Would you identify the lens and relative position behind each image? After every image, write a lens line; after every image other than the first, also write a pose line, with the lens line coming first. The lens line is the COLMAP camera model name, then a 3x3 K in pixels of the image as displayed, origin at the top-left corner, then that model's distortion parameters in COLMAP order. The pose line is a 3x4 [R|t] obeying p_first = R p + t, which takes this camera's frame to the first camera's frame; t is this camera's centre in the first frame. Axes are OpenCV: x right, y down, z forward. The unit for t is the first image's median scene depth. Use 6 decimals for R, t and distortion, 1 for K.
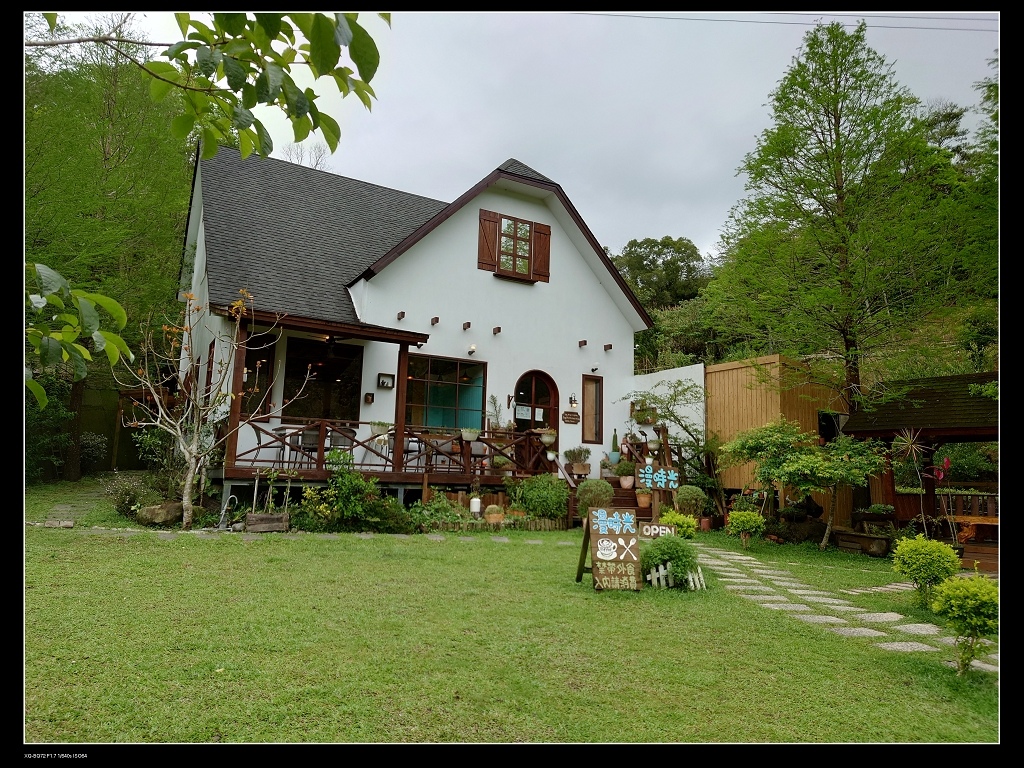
lens RADIAL K [[686.8, 0, 510.3], [0, 686.8, 381.3], [0, 0, 1]] dist [0.083203, -0.073245]
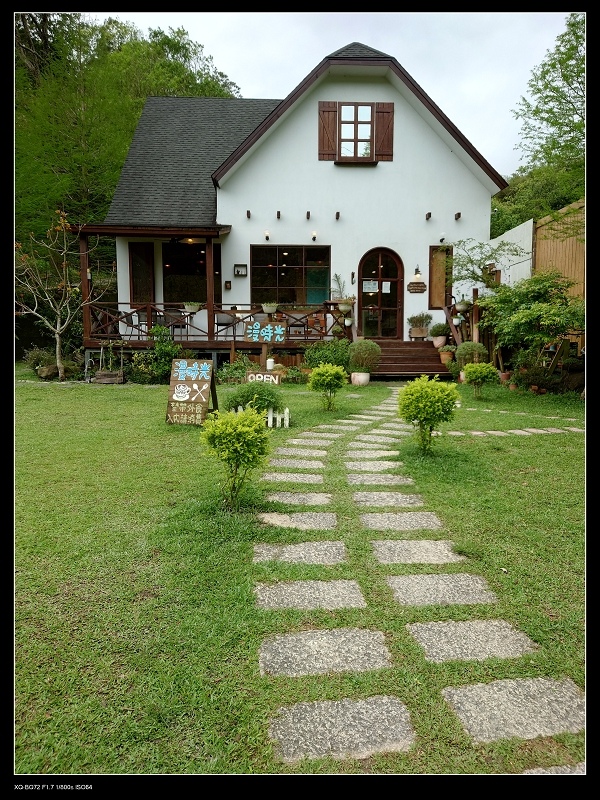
lens RADIAL K [[536.6, 0, 300.3], [0, 536.6, 397.6], [0, 0, 1]] dist [0.083203, -0.073245]
pose [[0.894455, 0.006195, -0.447114, 0.341243], [0.092863, 0.975531, 0.199289, 0.038152], [0.437408, -0.219776, 0.871994, 0.122539]]
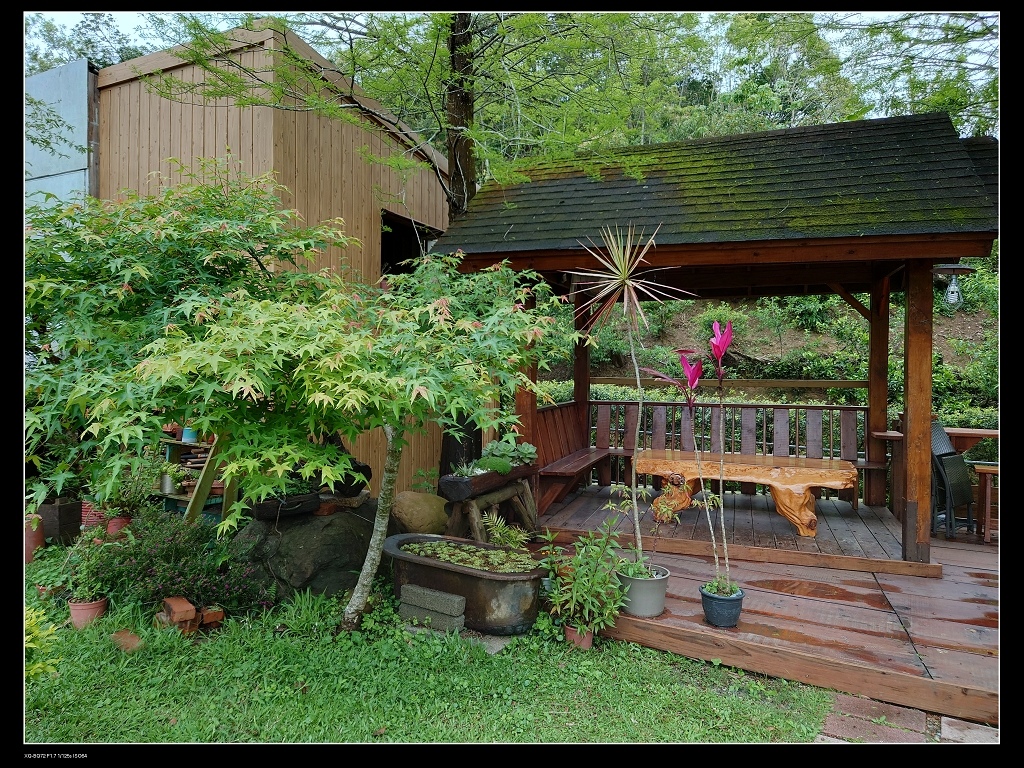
lens RADIAL K [[686.8, 0, 510.3], [0, 686.8, 381.3], [0, 0, 1]] dist [0.083203, -0.073245]
pose [[0.847164, -0.024827, 0.530751, 0.274842], [-0.066974, 0.985951, 0.153020, 0.068759], [-0.527093, -0.165180, 0.833600, 0.576353]]
